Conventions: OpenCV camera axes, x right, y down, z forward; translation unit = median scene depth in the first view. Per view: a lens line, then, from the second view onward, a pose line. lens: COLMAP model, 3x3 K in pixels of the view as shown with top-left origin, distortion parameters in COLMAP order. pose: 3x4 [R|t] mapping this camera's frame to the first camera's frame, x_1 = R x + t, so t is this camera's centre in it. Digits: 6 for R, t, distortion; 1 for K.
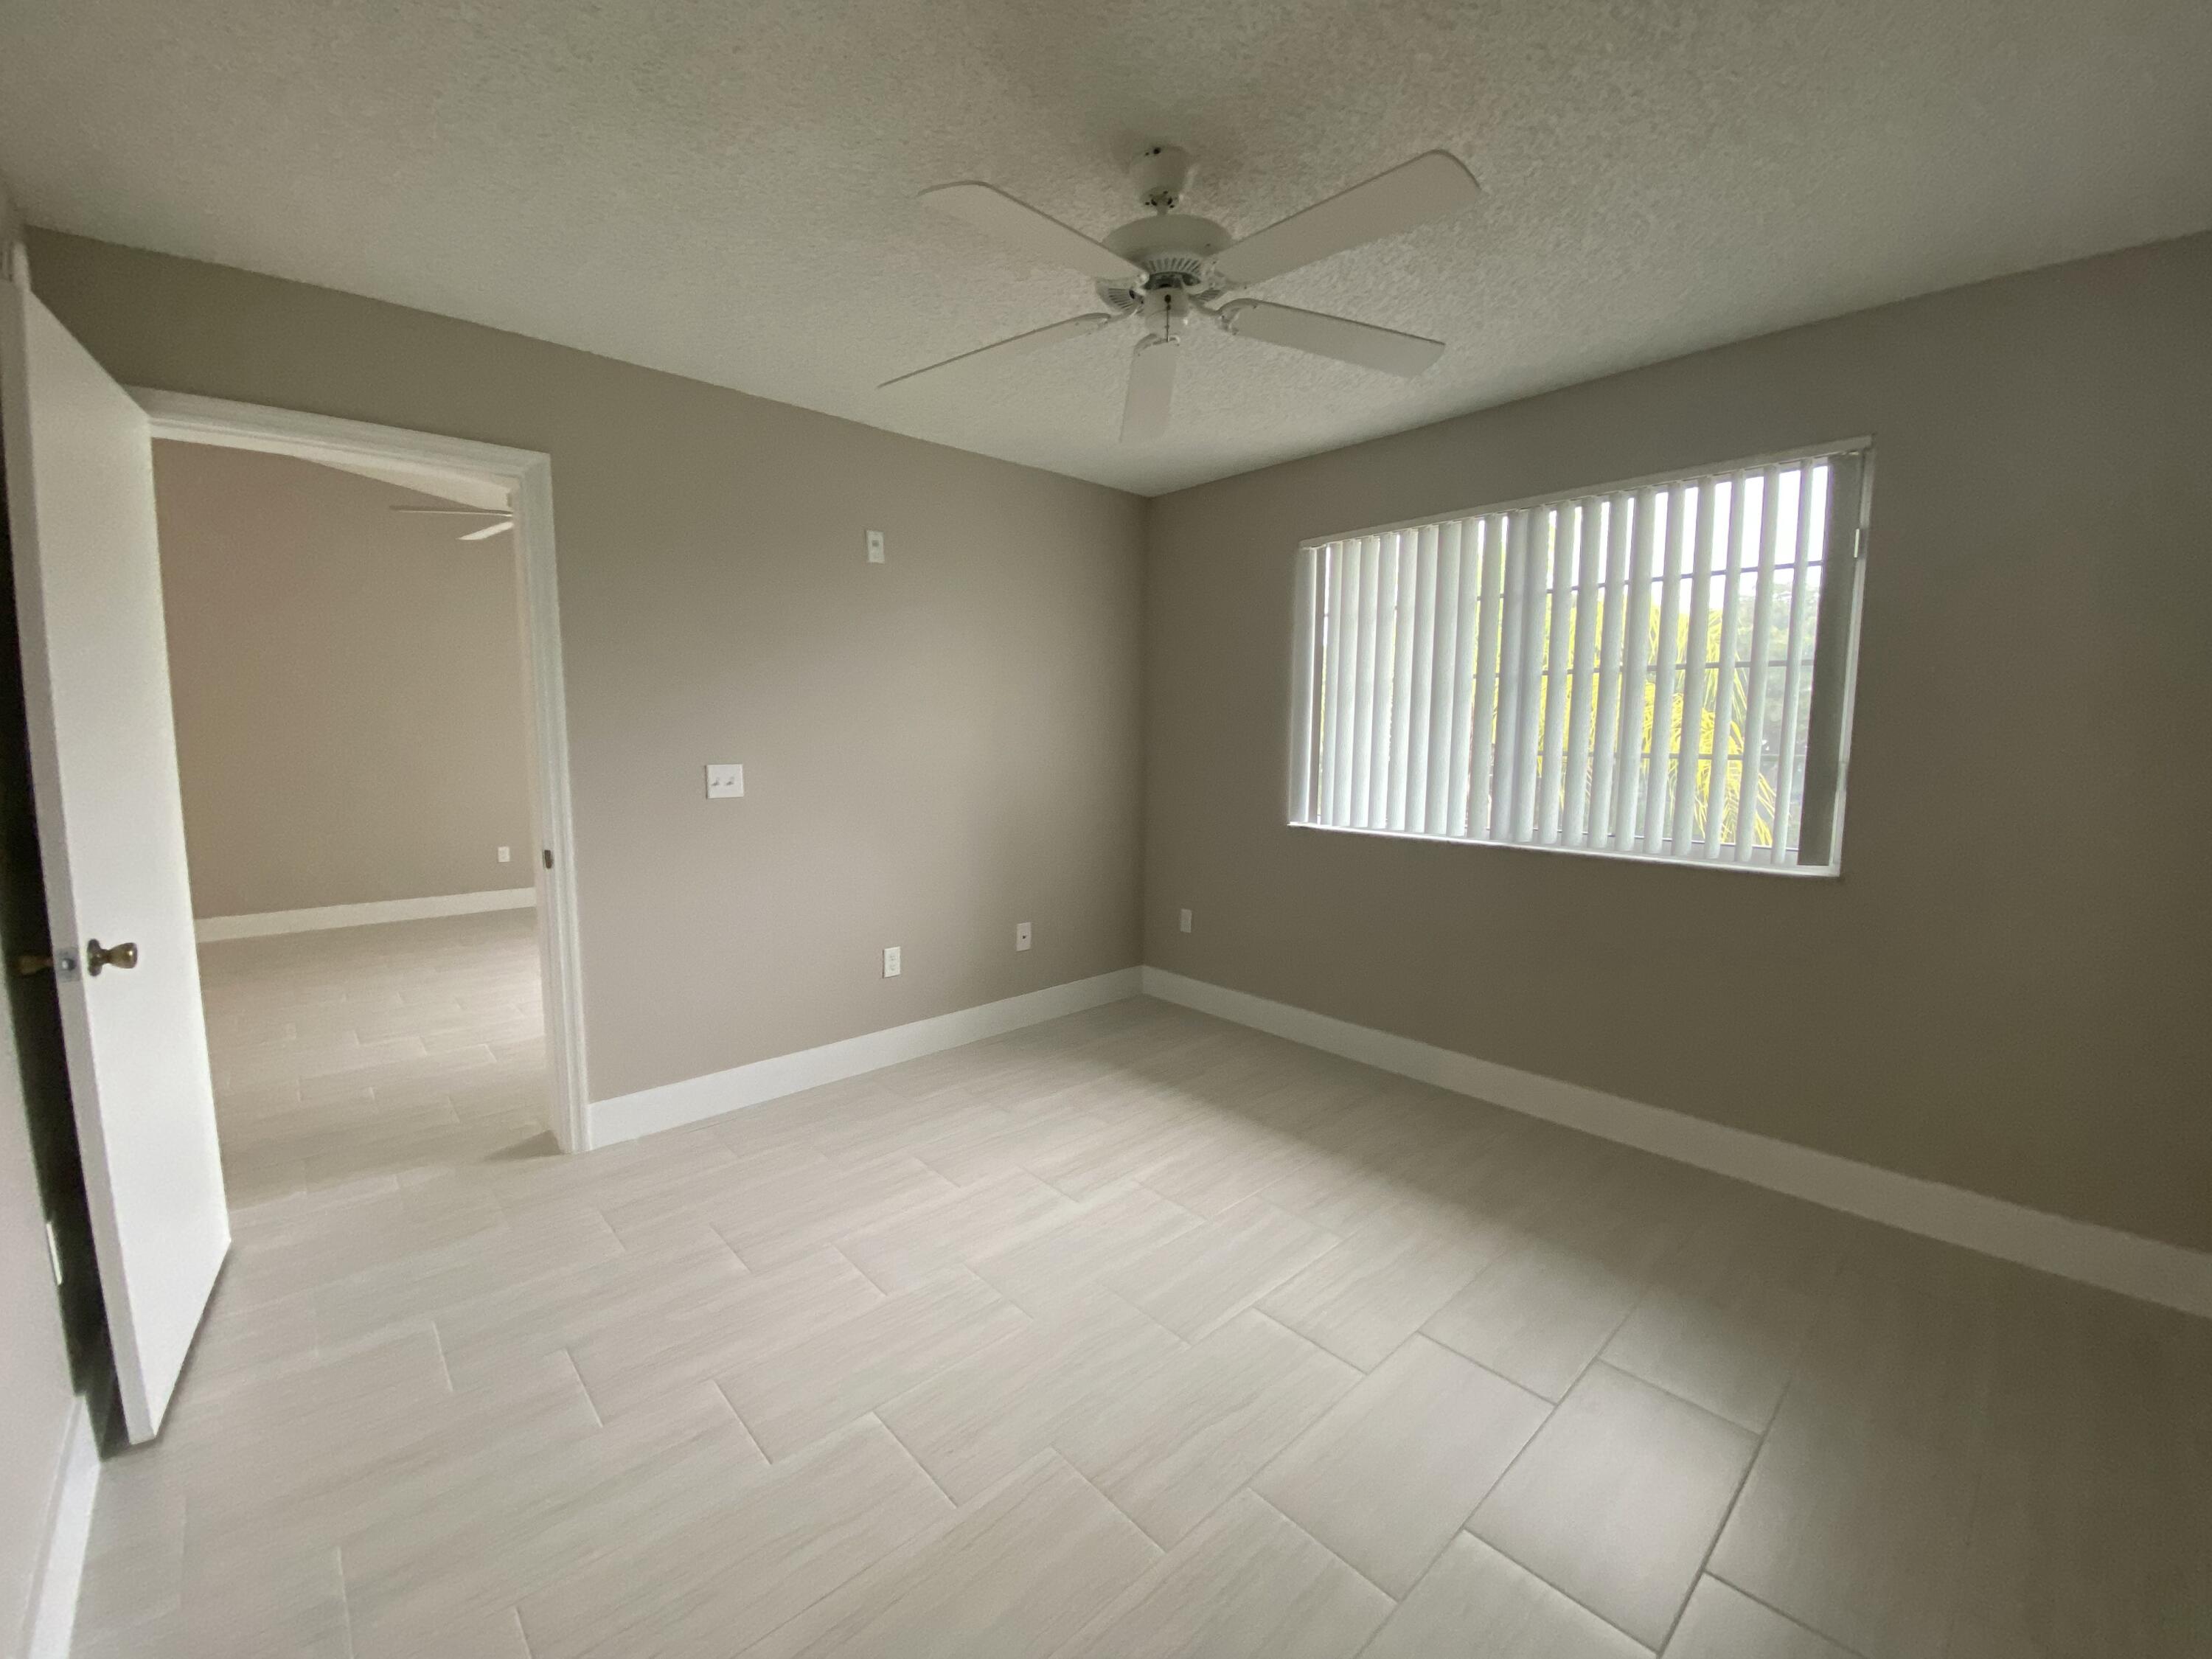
lens RADIAL K [[887.6, 0, 1102.7], [0, 887.6, 831.7], [0, 0, 1]] dist [0.022040, -0.025834]
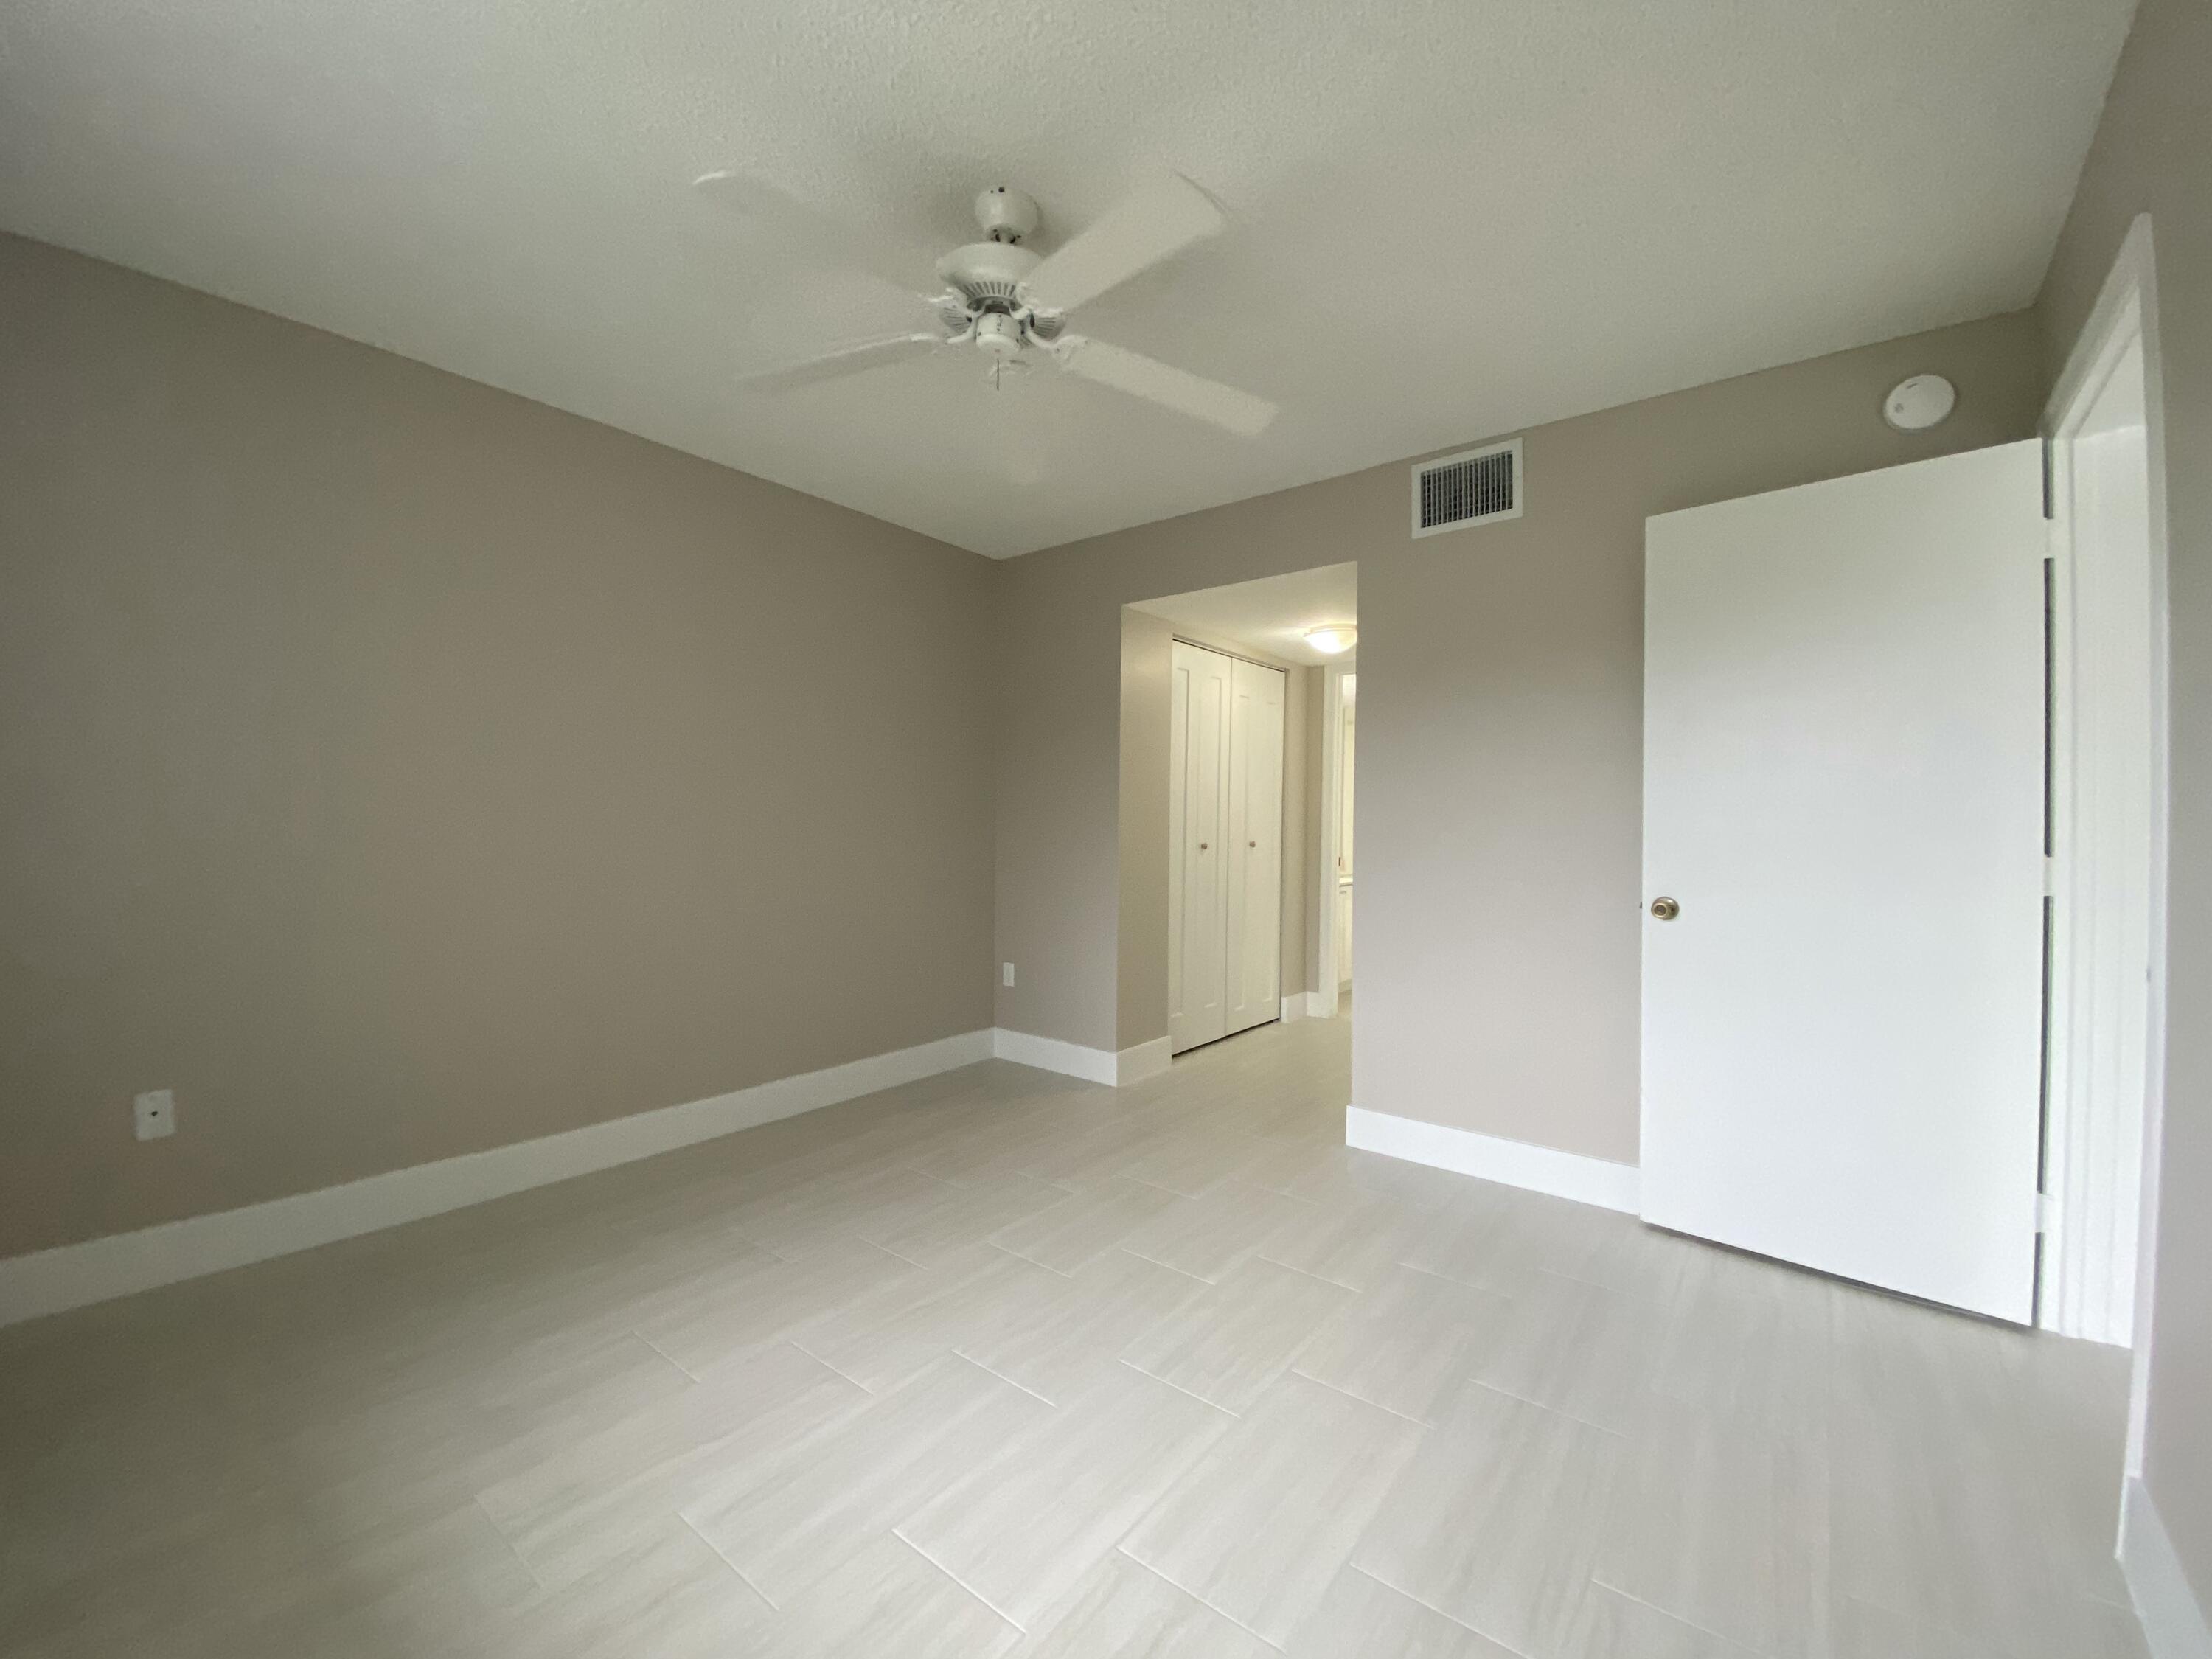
lens RADIAL K [[887.6, 0, 1102.7], [0, 887.6, 831.7], [0, 0, 1]] dist [0.022040, -0.025834]
pose [[-0.988726, -0.013192, -0.149154, 0.066247], [-0.033307, 0.990532, 0.133177, -0.101938], [0.145985, 0.136643, -0.979805, 1.430764]]
